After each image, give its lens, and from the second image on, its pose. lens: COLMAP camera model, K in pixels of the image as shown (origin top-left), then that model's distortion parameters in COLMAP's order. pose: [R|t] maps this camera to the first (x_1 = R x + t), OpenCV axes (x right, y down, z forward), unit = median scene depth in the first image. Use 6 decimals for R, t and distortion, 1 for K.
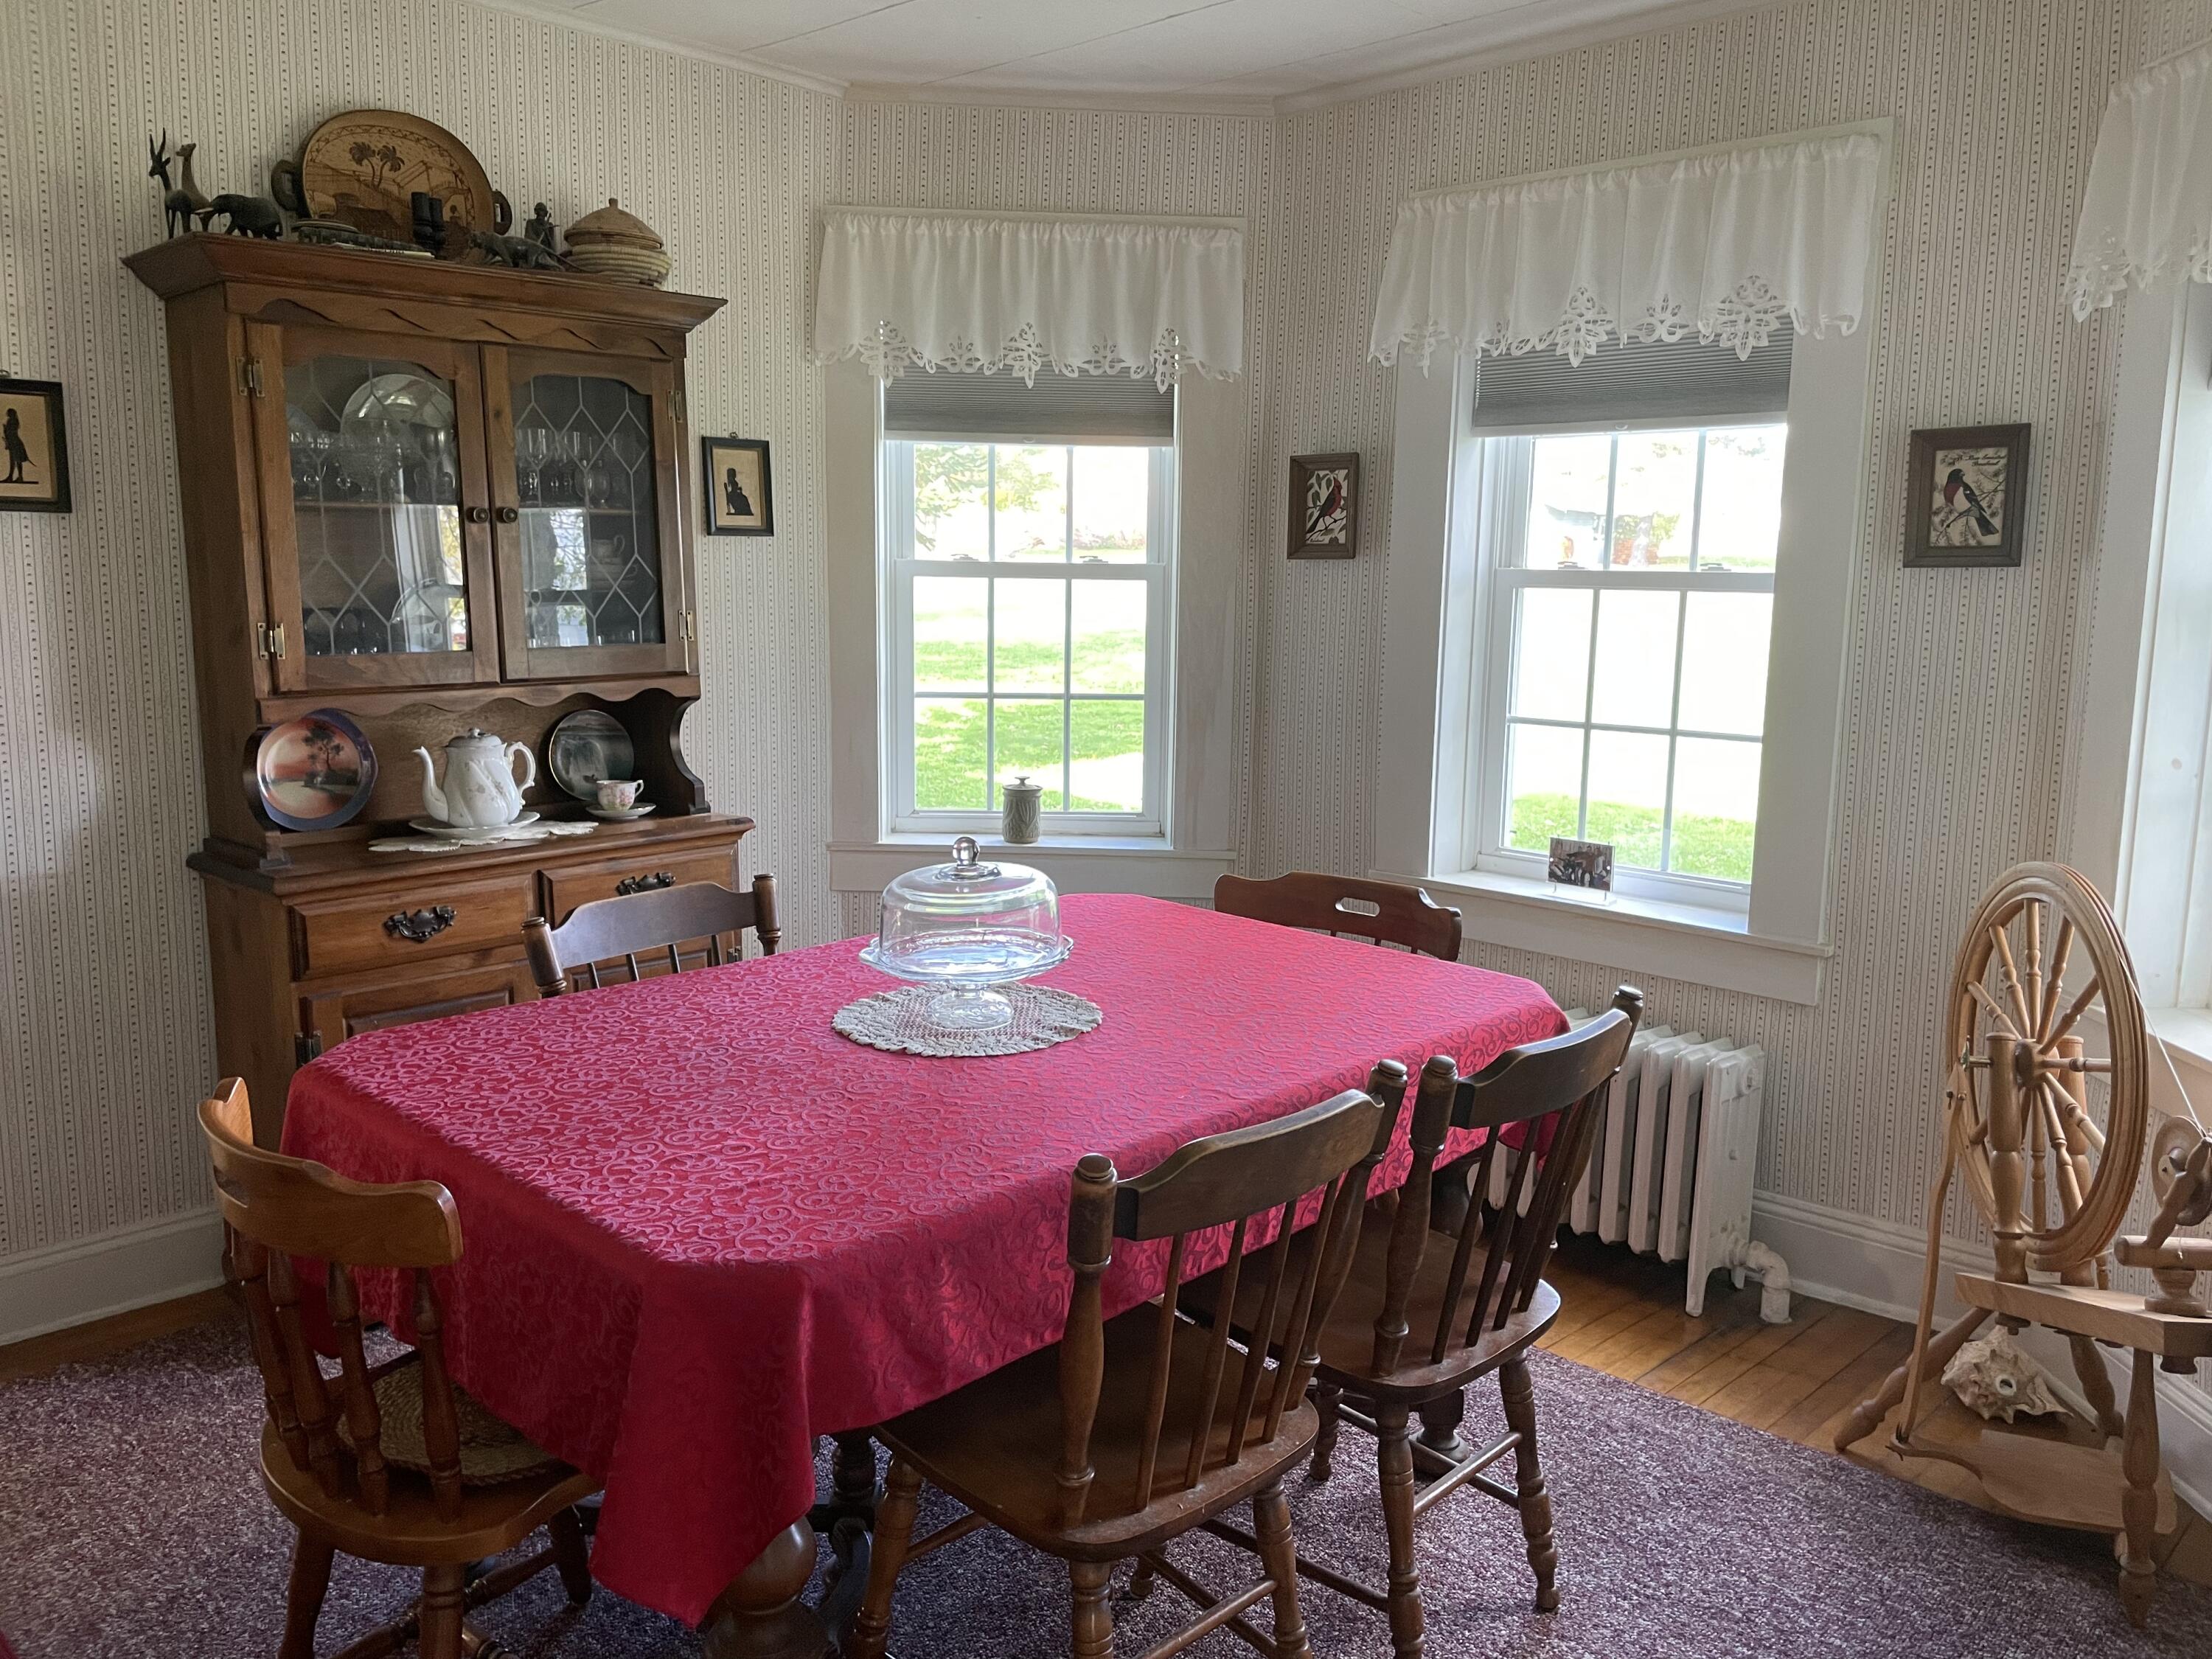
lens RADIAL K [[1656.9, 0, 1105.6], [0, 1656.9, 824.0], [0, 0, 1]] dist [-0.015721, -0.002966]
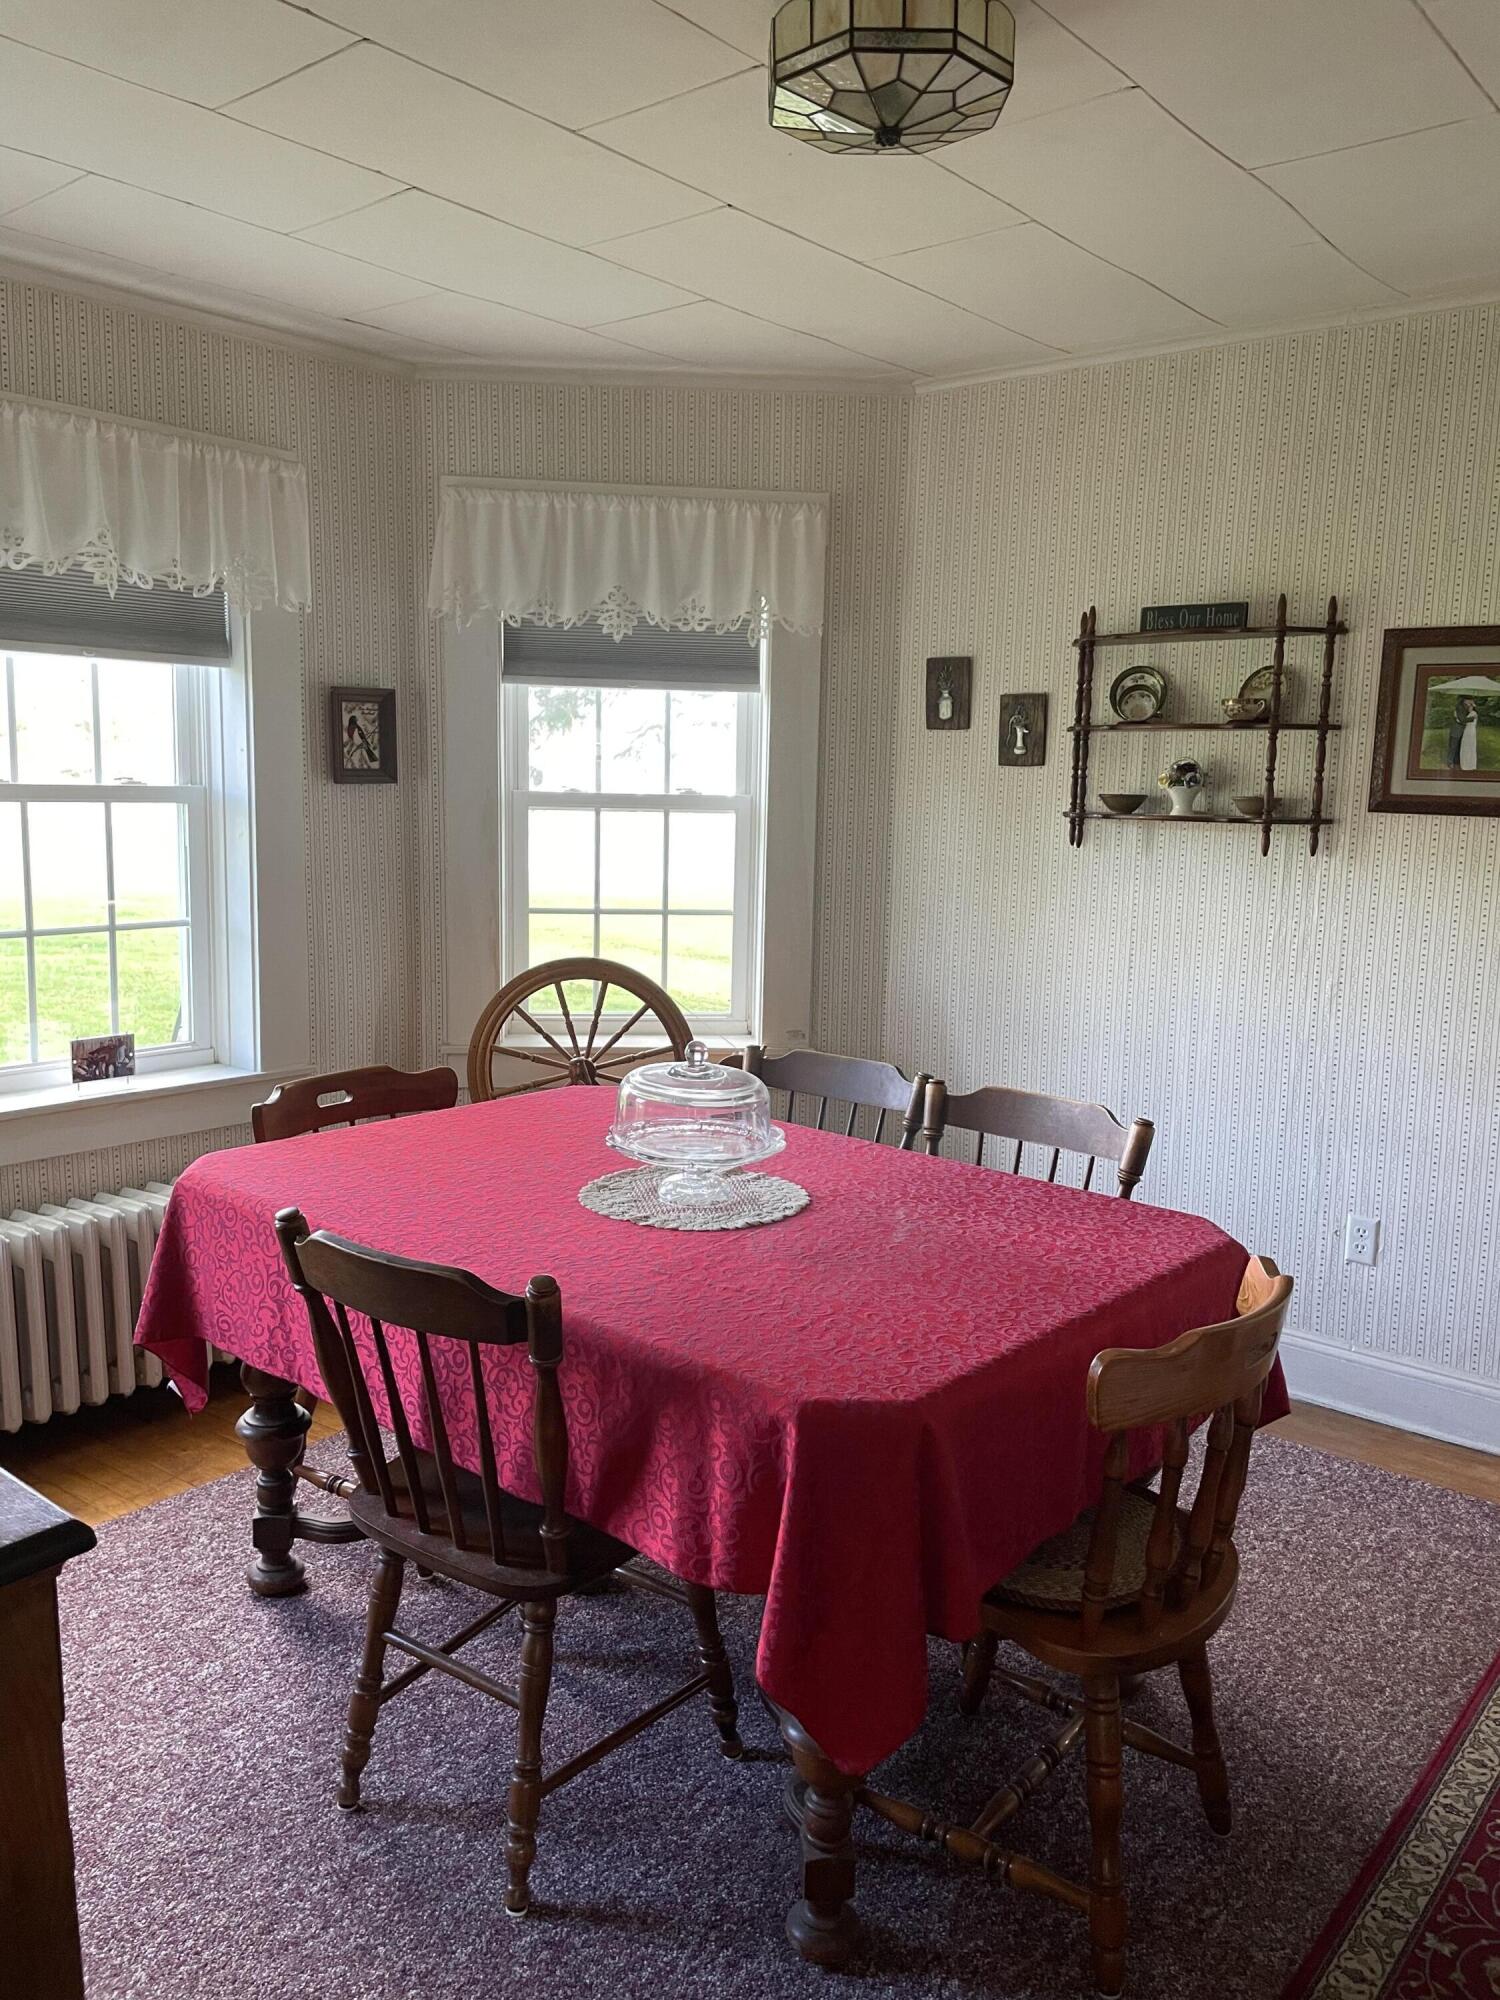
lens RADIAL K [[1498.1, 0, 750.4], [0, 1498.1, 1008.4], [0, 0, 1]] dist [-0.015721, -0.002966]
pose [[-0.096730, -0.154996, 0.983168, -0.849174], [0.128621, 0.977571, 0.166768, -0.139431], [-0.986965, 0.142588, -0.074625, 0.796899]]
